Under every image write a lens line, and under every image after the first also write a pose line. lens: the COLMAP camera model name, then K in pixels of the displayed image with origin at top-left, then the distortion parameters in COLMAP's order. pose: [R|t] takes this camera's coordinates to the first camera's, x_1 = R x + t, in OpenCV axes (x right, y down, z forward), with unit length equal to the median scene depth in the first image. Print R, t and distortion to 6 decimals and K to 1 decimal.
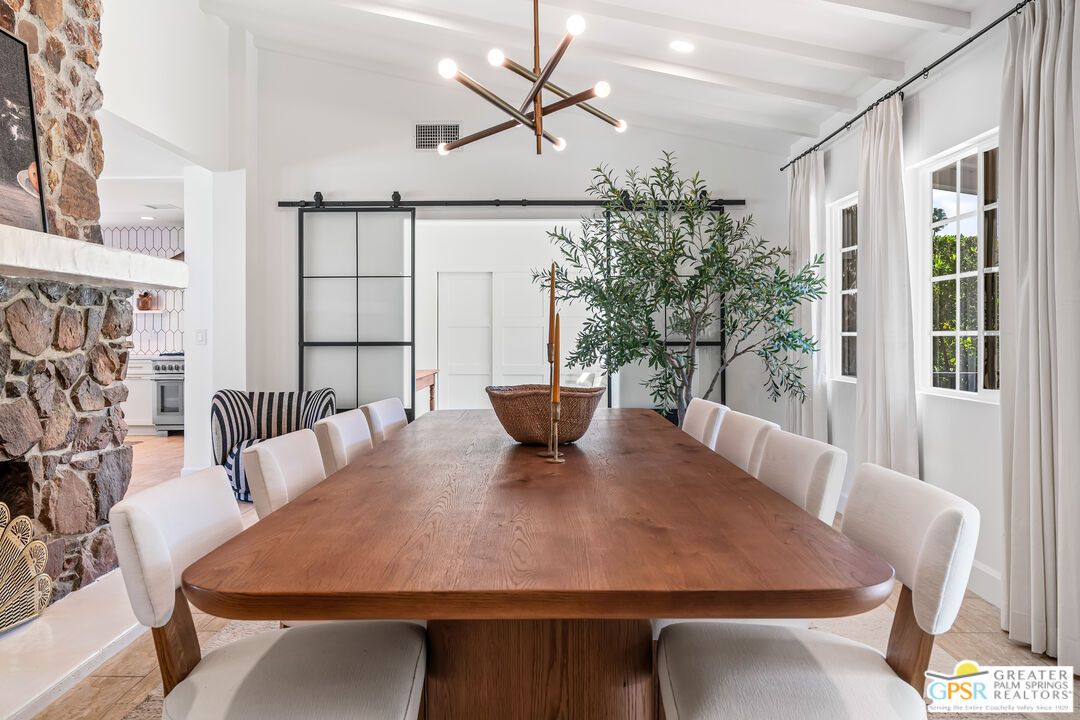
lens RADIAL K [[776.5, 0, 539.5], [0, 776.5, 330.1], [0, 0, 1]] dist [-0.001629, -0.003012]
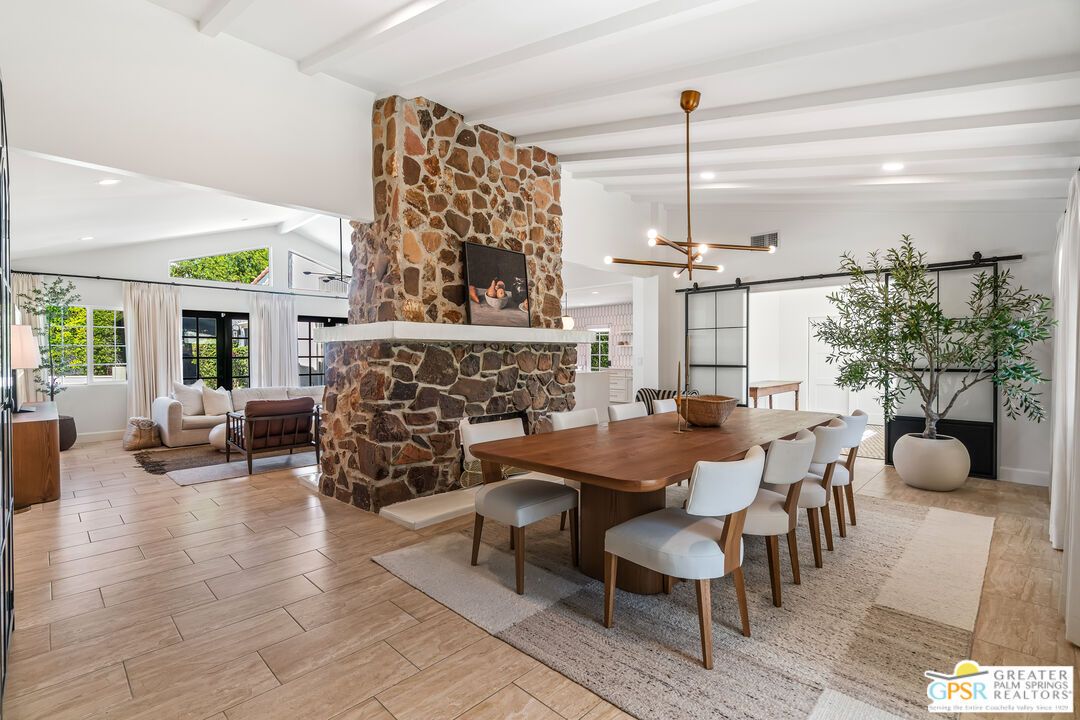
lens RADIAL K [[452.4, 0, 538.9], [0, 452.4, 356.7], [0, 0, 1]] dist [-0.001018, -0.000209]
pose [[0.743376, 0.001524, -0.668873, 0.315085], [0.004537, 0.999963, 0.007320, -0.025365], [0.668859, -0.008476, 0.743341, -0.087101]]
